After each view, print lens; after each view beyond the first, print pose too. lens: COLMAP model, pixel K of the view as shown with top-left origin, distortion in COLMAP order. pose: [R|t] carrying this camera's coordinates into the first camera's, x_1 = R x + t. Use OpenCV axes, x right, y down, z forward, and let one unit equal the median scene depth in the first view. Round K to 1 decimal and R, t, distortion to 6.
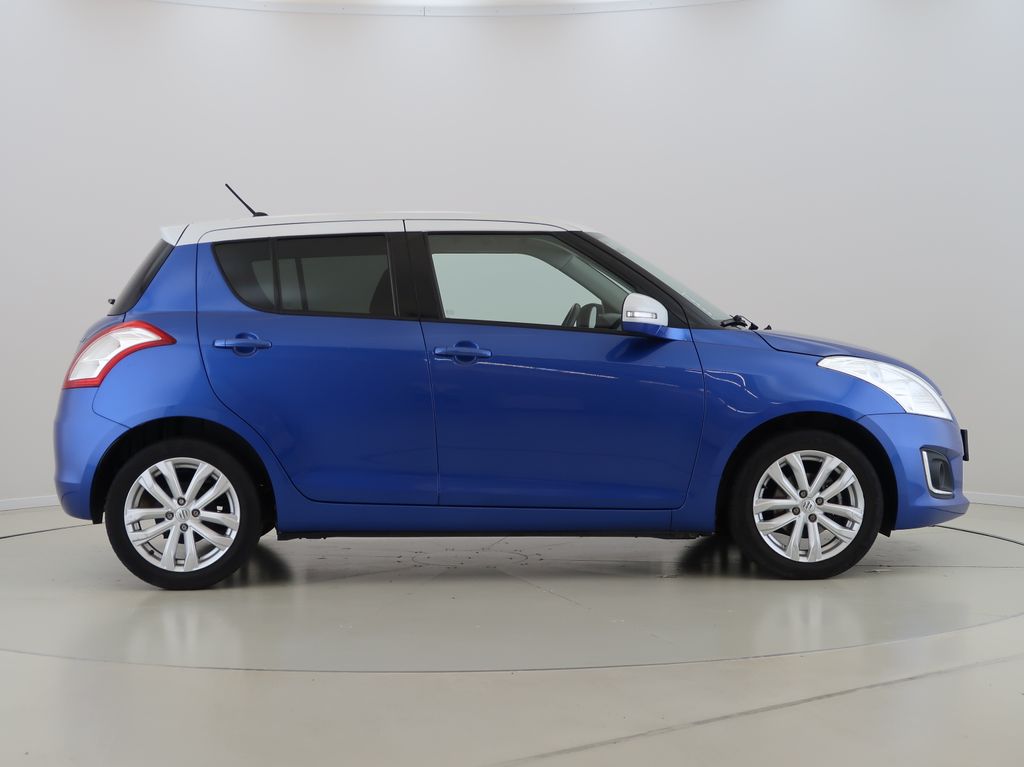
lens RADIAL K [[583.4, 0, 512.0], [0, 583.4, 383.5], [0, 0, 1]] dist [0.001316, 0.000136]
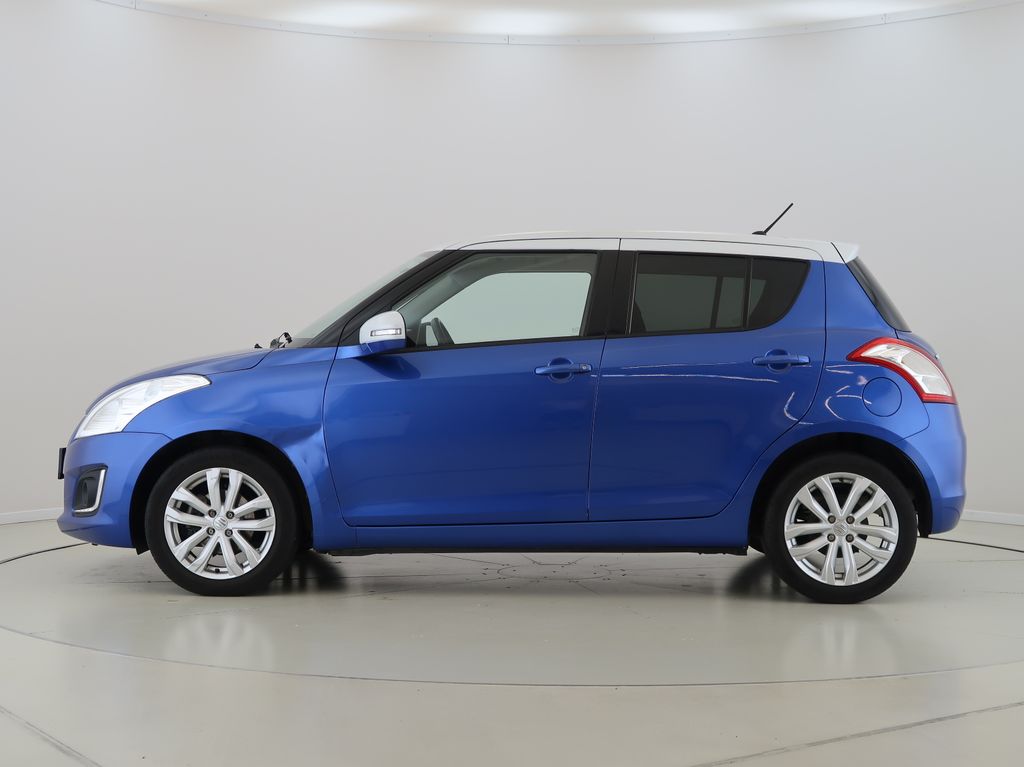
lens RADIAL K [[572.1, 0, 512.0], [0, 572.1, 383.5], [0, 0, 1]] dist [-0.000720, -0.000335]
pose [[0.999755, 0.018450, -0.012194, -0.120074], [-0.018777, 0.999451, -0.027304, 0.001277], [0.011684, 0.027526, 0.999553, 0.000220]]
